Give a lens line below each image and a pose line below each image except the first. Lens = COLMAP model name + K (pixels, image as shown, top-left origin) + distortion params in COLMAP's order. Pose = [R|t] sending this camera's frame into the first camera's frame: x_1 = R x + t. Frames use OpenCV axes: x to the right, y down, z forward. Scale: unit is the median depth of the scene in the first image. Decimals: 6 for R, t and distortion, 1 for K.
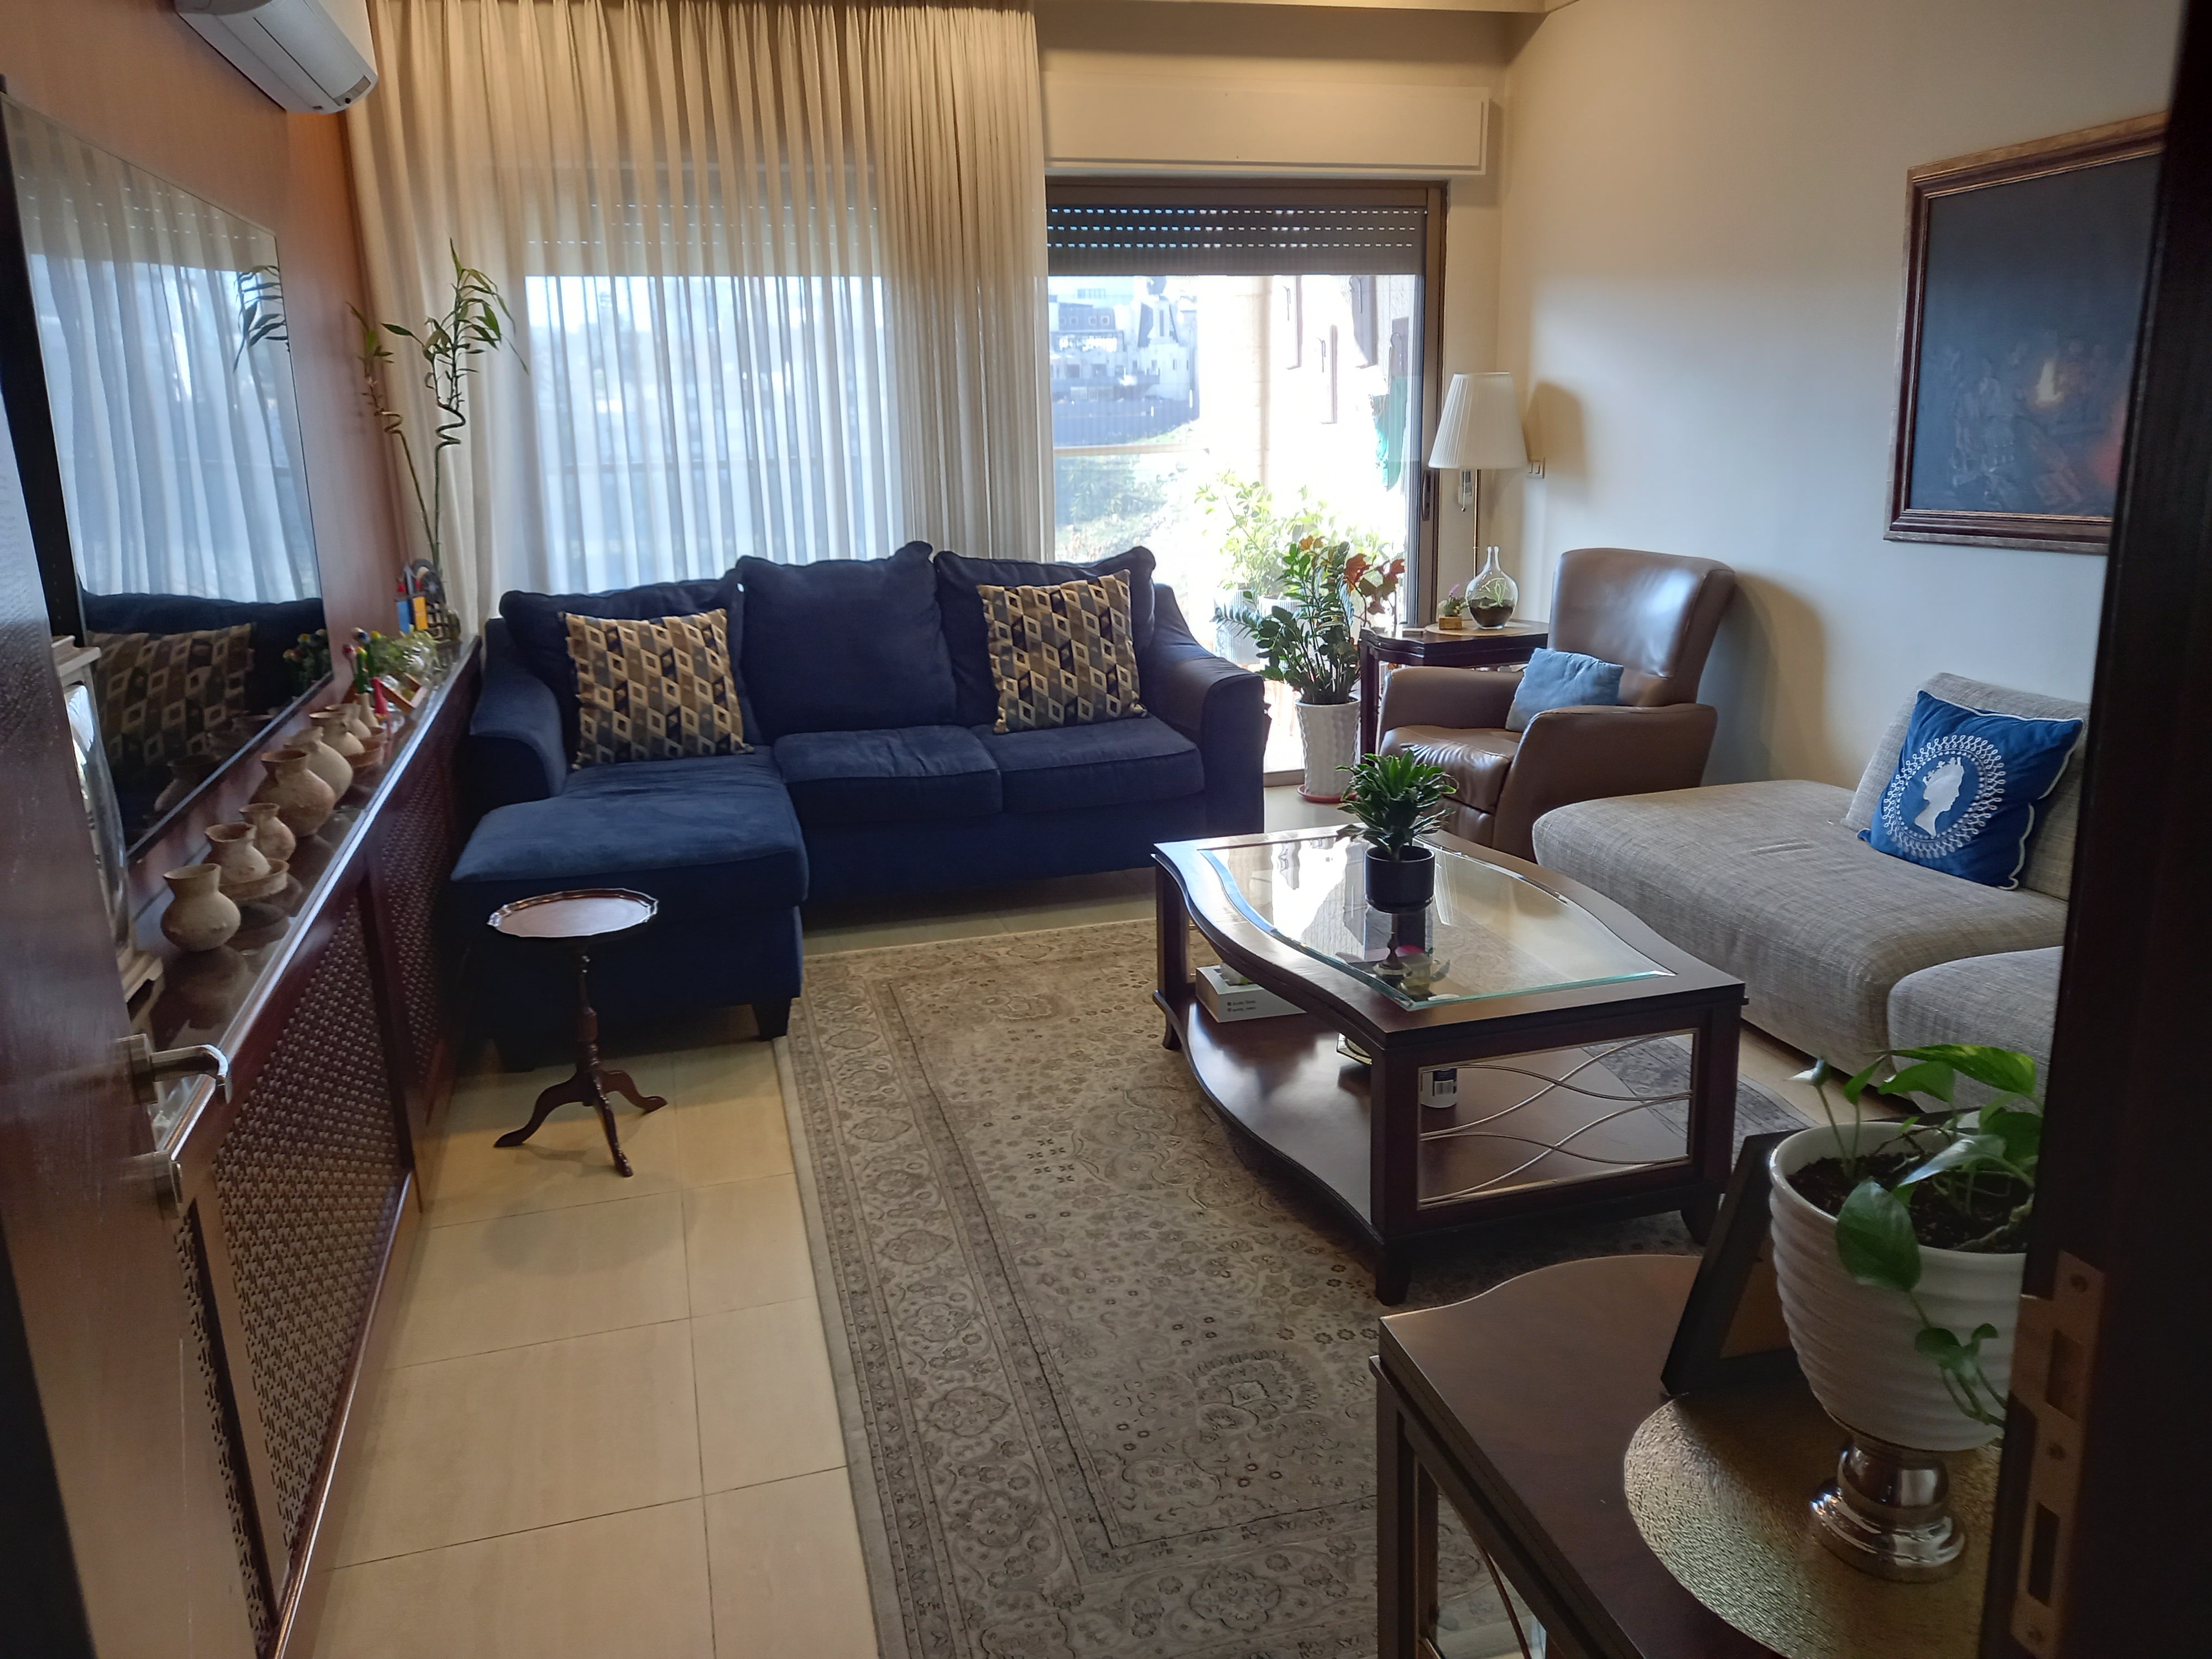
lens RADIAL K [[1617.0, 0, 1107.7], [0, 1617.0, 827.5], [0, 0, 1]] dist [-0.009022, -0.009532]
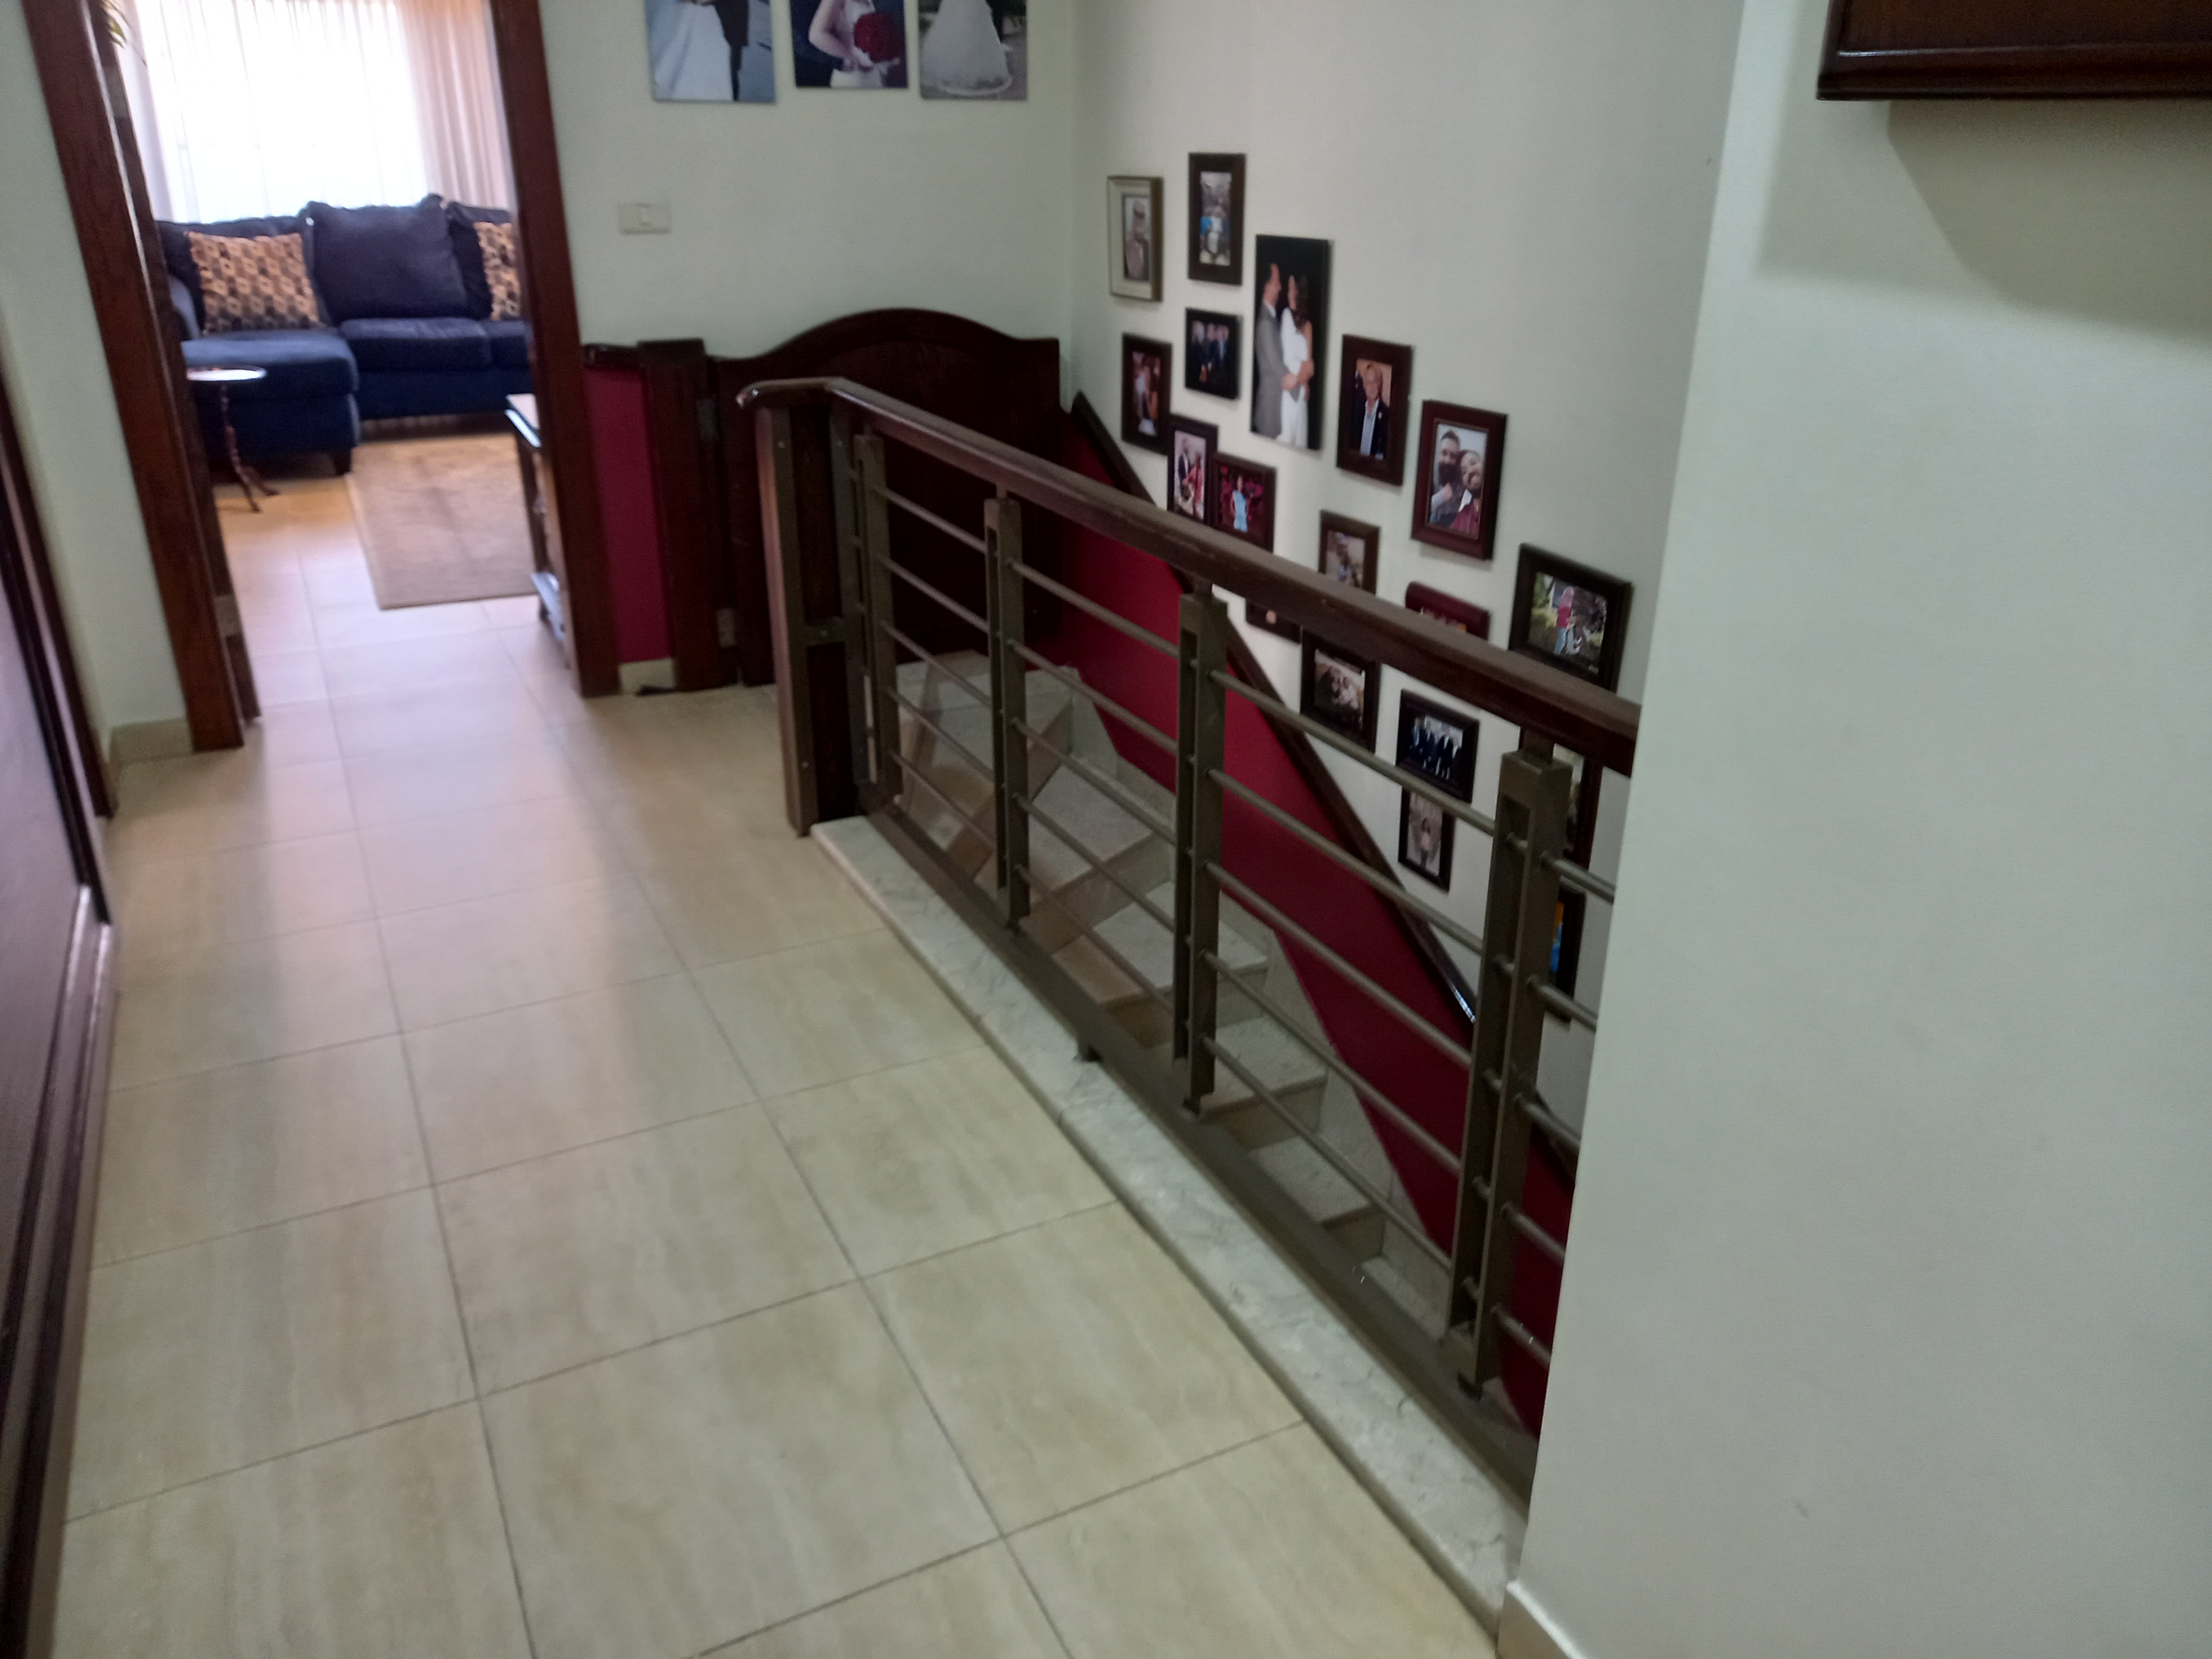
lens RADIAL K [[1617.0, 0, 1108.0], [0, 1617.0, 821.9], [0, 0, 1]] dist [-0.009022, -0.009532]
pose [[0.980920, -0.045338, 0.189052, 0.210923], [0.015406, 0.987497, 0.156880, 0.195827], [-0.193801, -0.150974, 0.969354, -0.744924]]
